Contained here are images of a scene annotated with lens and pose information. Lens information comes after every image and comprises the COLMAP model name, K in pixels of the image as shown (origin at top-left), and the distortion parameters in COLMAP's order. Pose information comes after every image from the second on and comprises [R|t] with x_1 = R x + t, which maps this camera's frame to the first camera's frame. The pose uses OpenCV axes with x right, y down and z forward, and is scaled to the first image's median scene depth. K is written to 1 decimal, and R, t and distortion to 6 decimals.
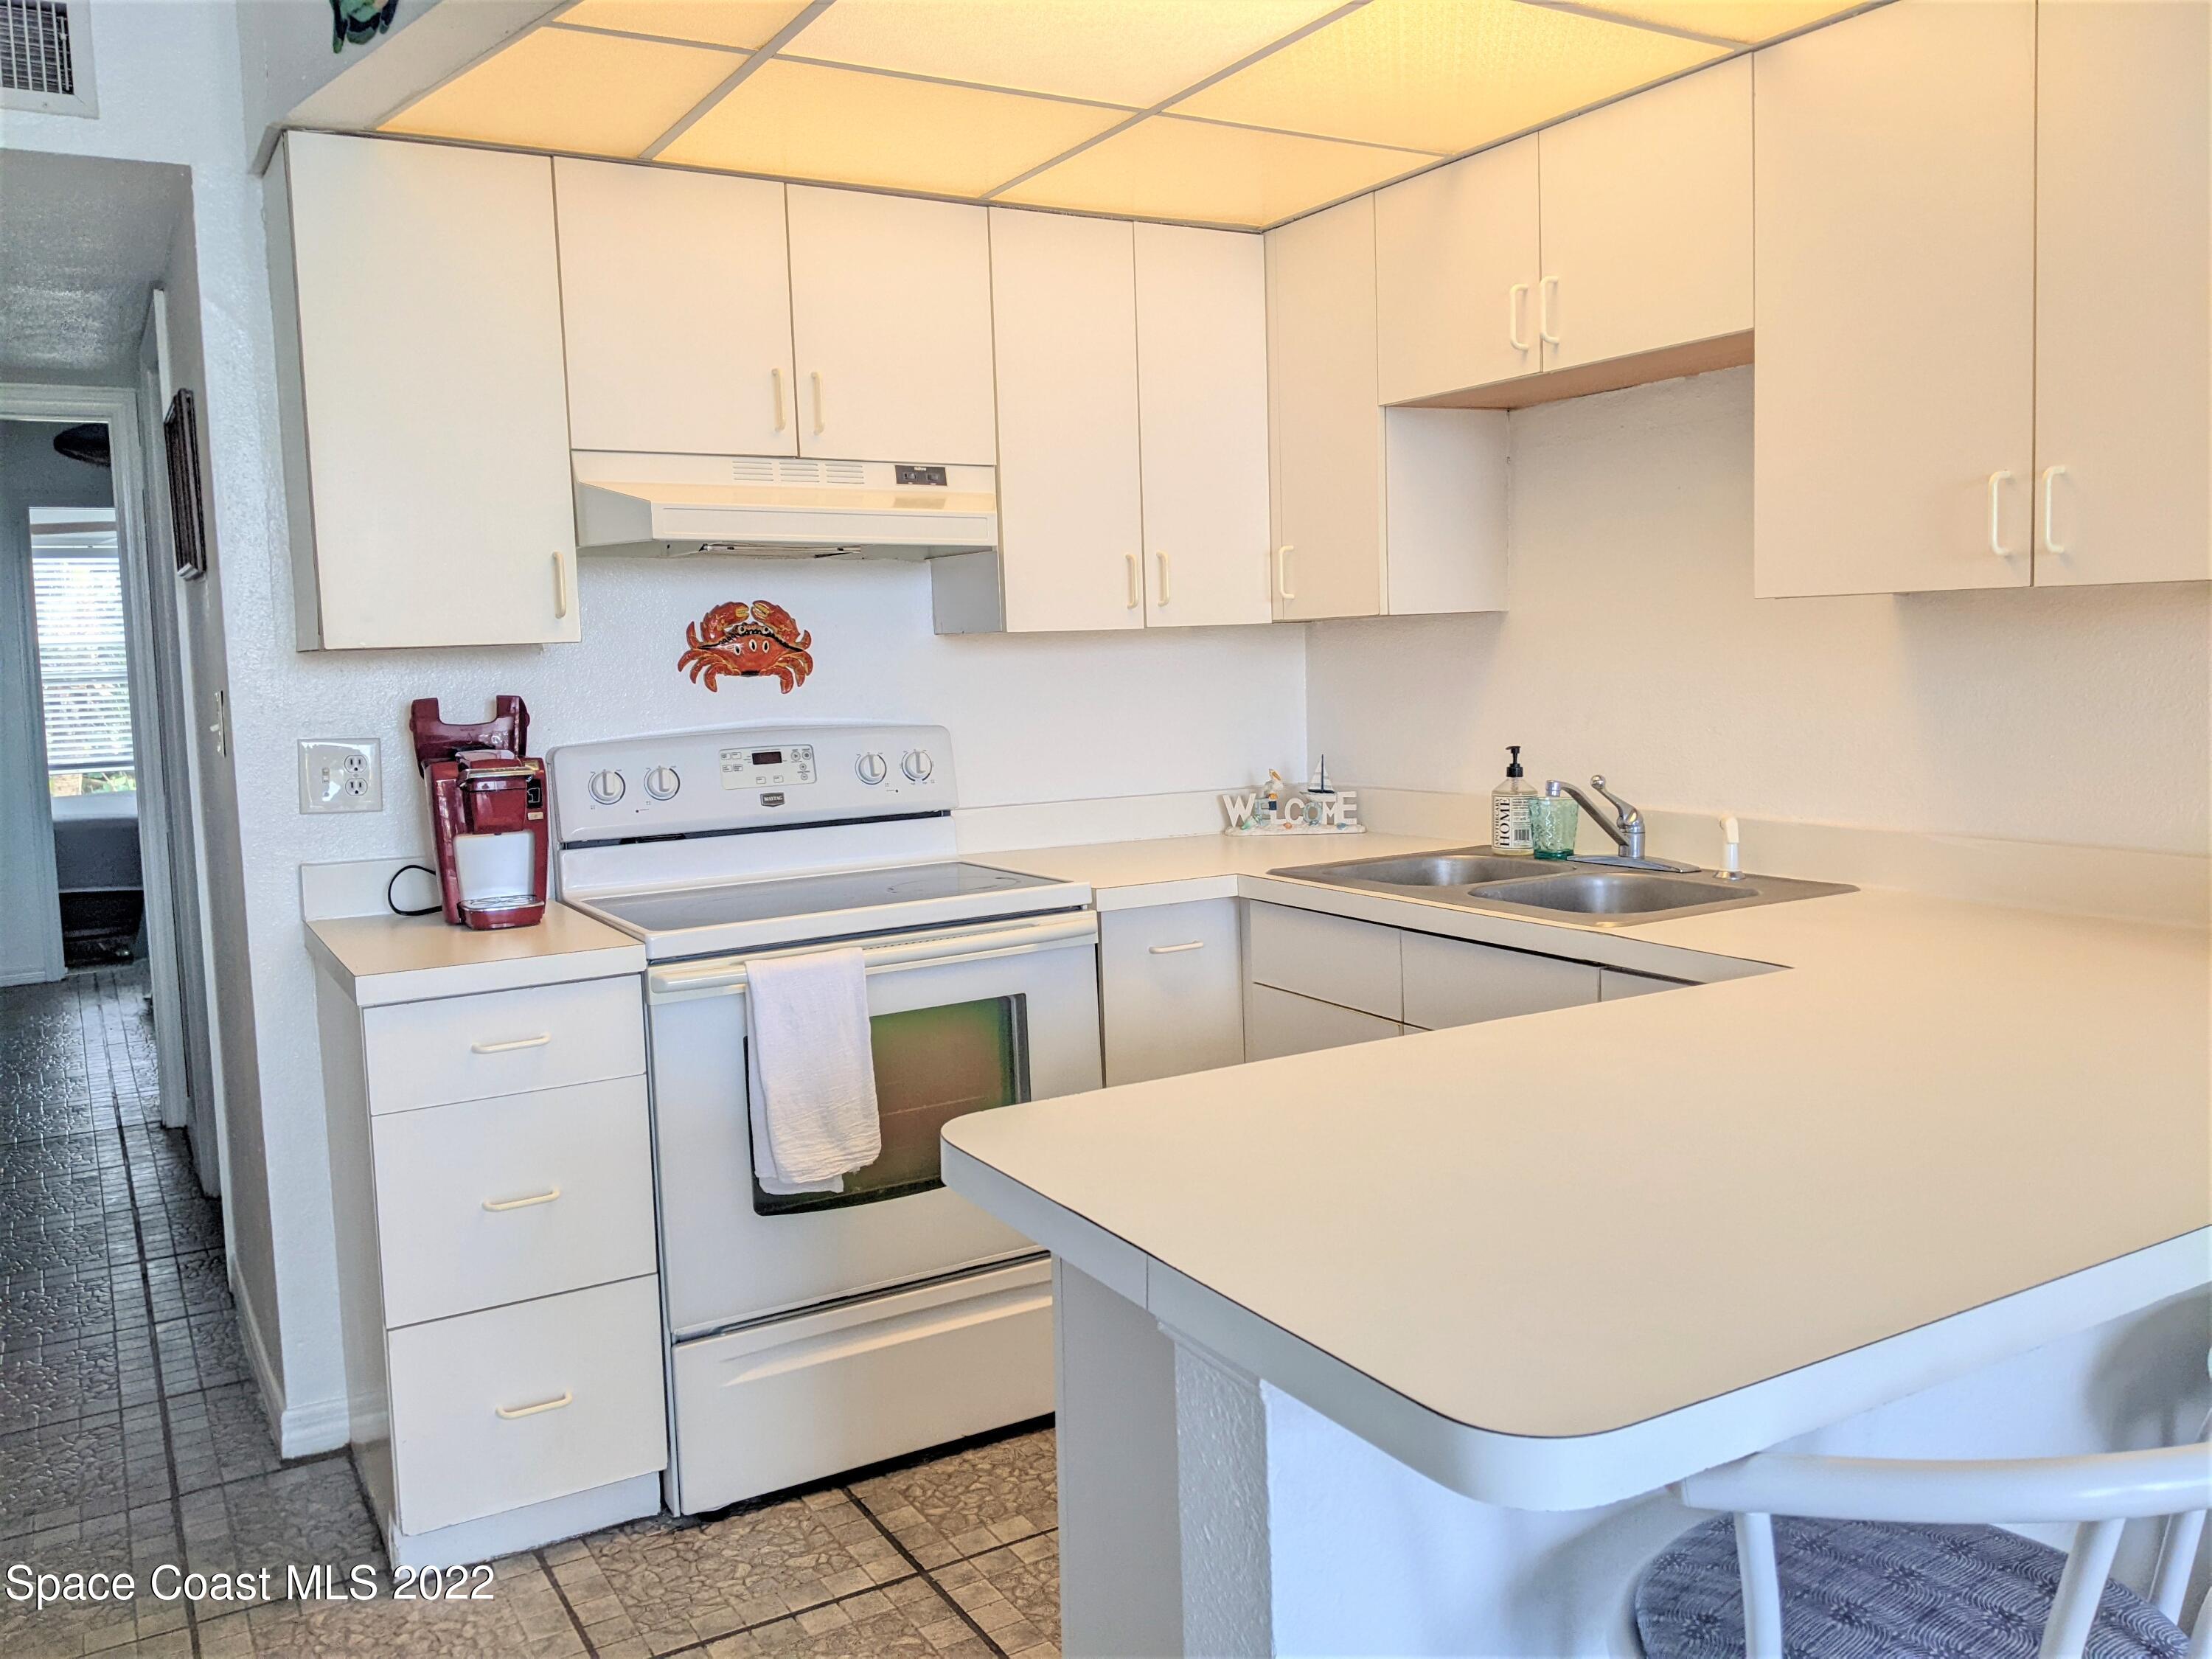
lens RADIAL K [[1746.8, 0, 1106.0], [0, 1746.8, 829.5], [0, 0, 1]] dist [0.119212, -0.199304]
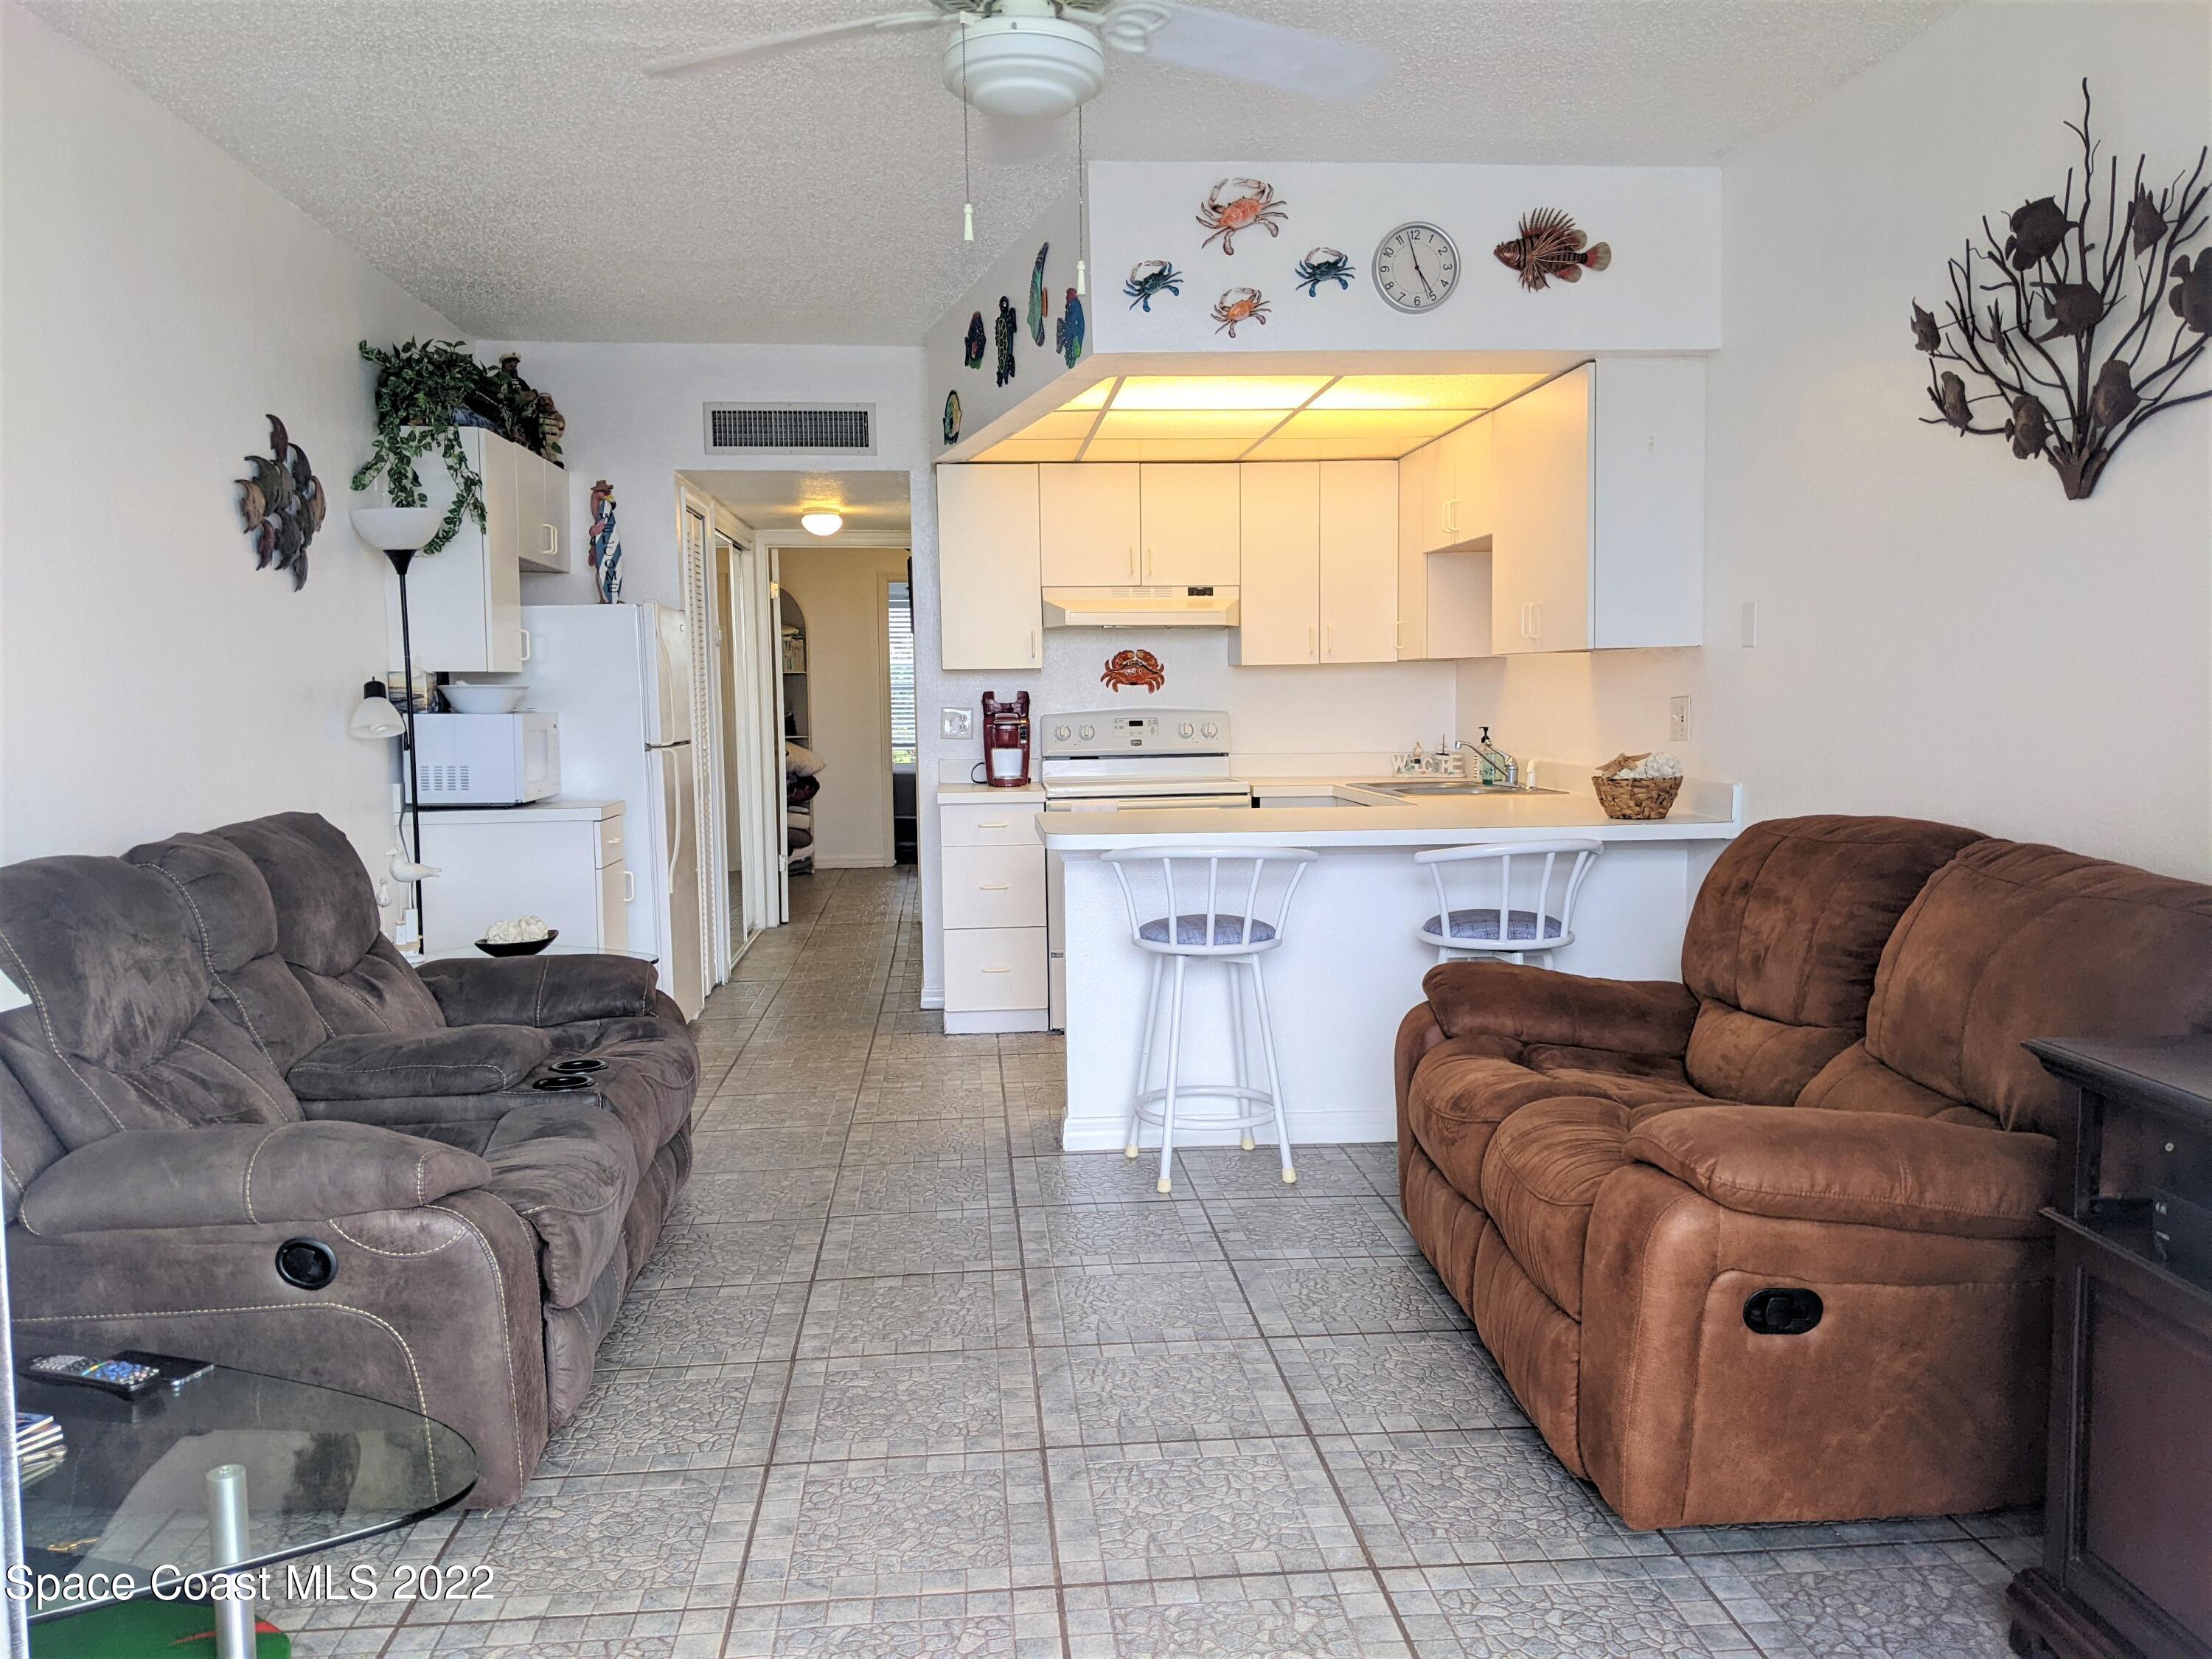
lens RADIAL K [[1746.8, 0, 1106.0], [0, 1746.8, 829.5], [0, 0, 1]] dist [0.119212, -0.199304]
pose [[0.904408, 0.054079, -0.423227, 0.692587], [-0.060273, 0.998181, -0.001255, 0.094935], [0.422389, 0.026645, 0.906023, -0.949538]]
